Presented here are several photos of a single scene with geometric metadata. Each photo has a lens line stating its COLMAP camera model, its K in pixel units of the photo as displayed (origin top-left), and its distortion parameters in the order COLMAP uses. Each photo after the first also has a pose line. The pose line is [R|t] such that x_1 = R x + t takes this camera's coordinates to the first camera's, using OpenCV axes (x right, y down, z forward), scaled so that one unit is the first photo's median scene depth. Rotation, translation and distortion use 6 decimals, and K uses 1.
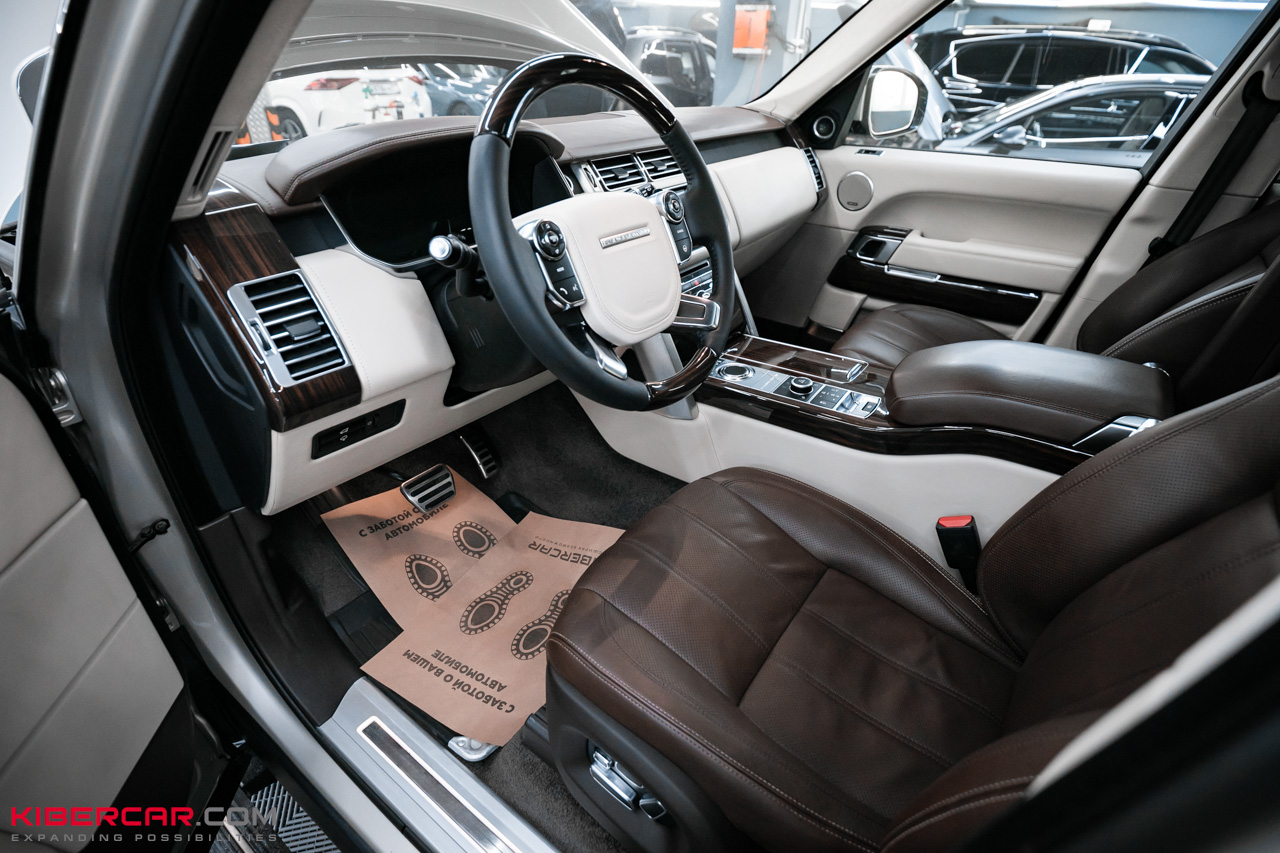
lens RADIAL K [[624.3, 0, 645.7], [0, 624.3, 427.2], [0, 0, 1]] dist [-0.028985, -0.000420]
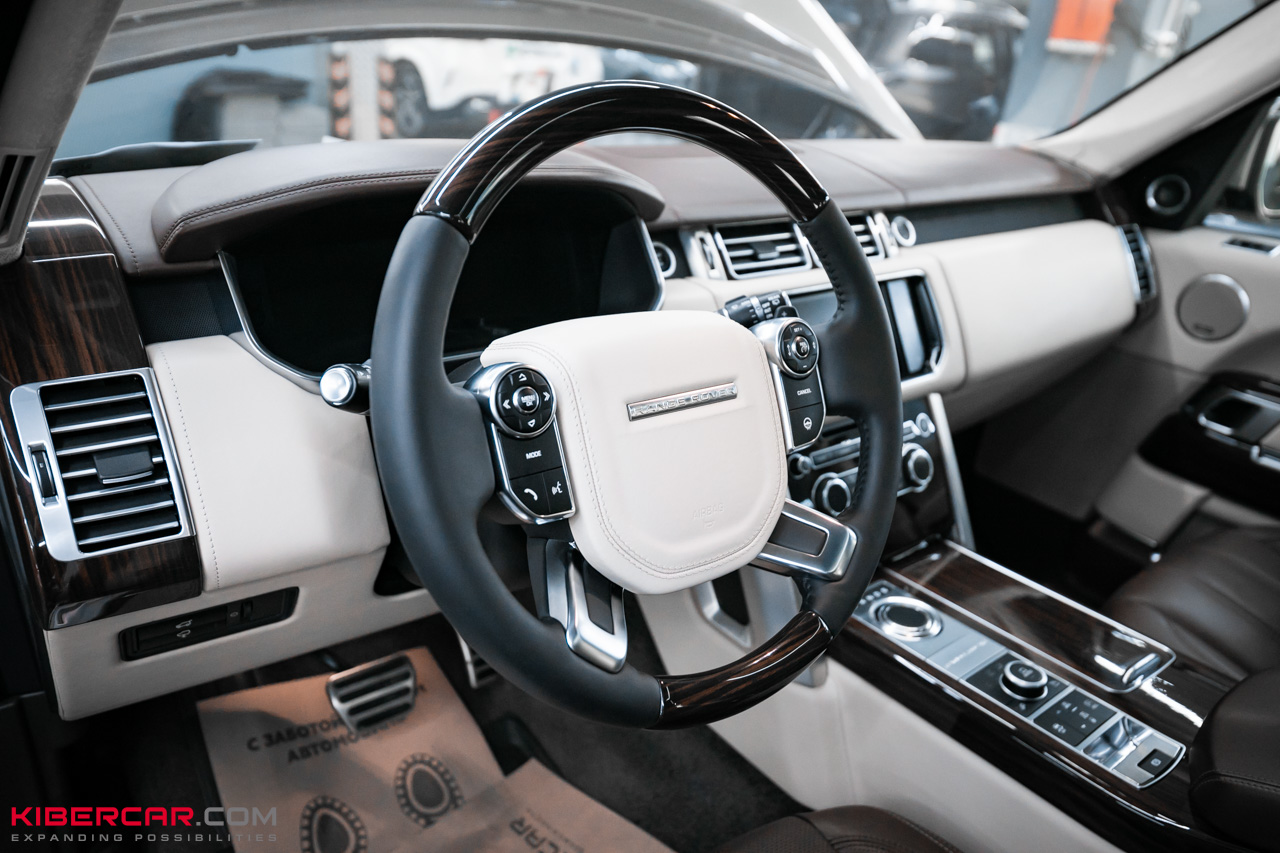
lens RADIAL K [[946.0, 0, 640.0], [0, 946.0, 426.5], [0, 0, 1]] dist [0.016207, 0.003892]
pose [[0.960181, 0.169997, -0.221706, 0.078917], [-0.198884, 0.973242, -0.115090, -0.117822], [0.196209, 0.154601, 0.968298, 0.121843]]
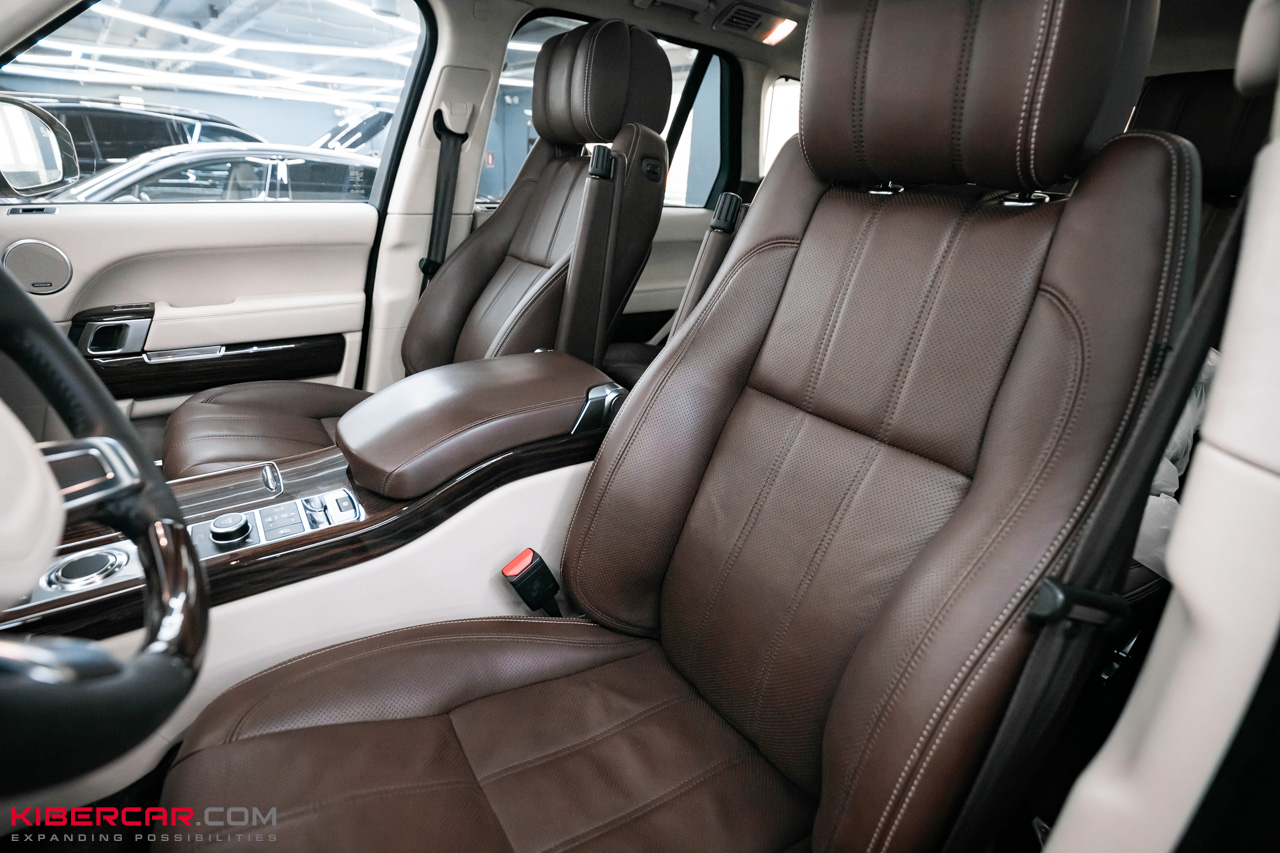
lens RADIAL K [[624.3, 0, 645.7], [0, 624.3, 427.2], [0, 0, 1]] dist [-0.028985, -0.000420]
pose [[0.339014, -0.345215, 0.875155, -0.123266], [0.437327, 0.881452, 0.178290, -0.083146], [-0.832955, 0.322286, 0.449797, 0.322431]]
